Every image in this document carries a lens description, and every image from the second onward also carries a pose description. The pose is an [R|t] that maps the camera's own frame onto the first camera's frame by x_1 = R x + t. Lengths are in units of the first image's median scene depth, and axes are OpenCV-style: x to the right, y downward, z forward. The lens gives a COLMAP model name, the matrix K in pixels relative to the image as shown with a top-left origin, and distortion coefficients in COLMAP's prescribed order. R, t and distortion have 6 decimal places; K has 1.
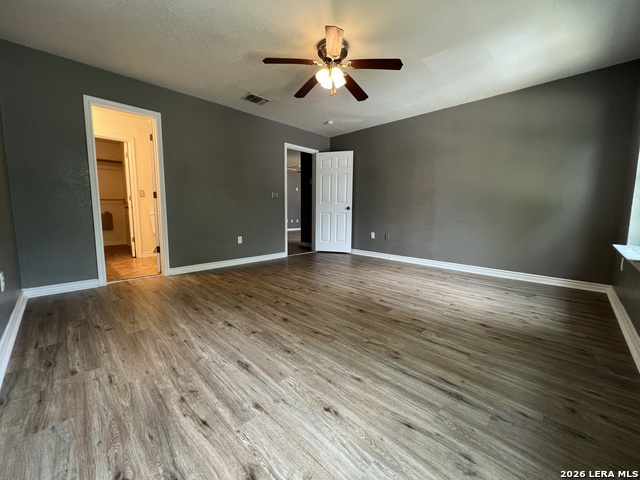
lens RADIAL K [[256.5, 0, 322.8], [0, 256.5, 234.1], [0, 0, 1]] dist [-0.001295, -0.000393]
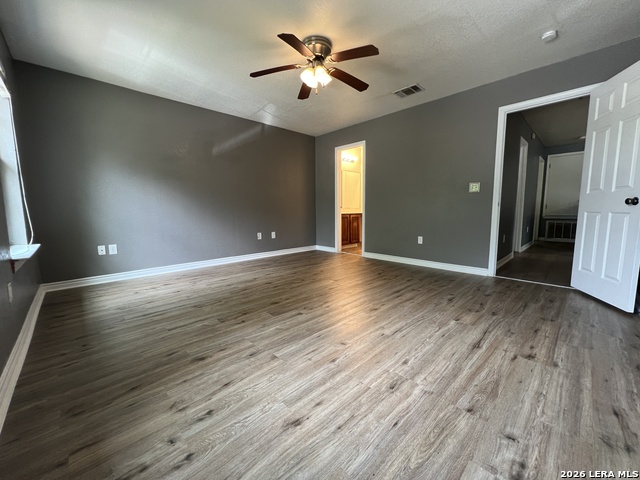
lens RADIAL K [[256.5, 0, 323.3], [0, 256.5, 243.0], [0, 0, 1]] dist [-0.001295, -0.000393]
pose [[-0.028075, 0.125003, -0.991759, 1.327126], [-0.086324, 0.988141, 0.126990, -0.120246], [0.995871, 0.089178, -0.016951, 1.336809]]
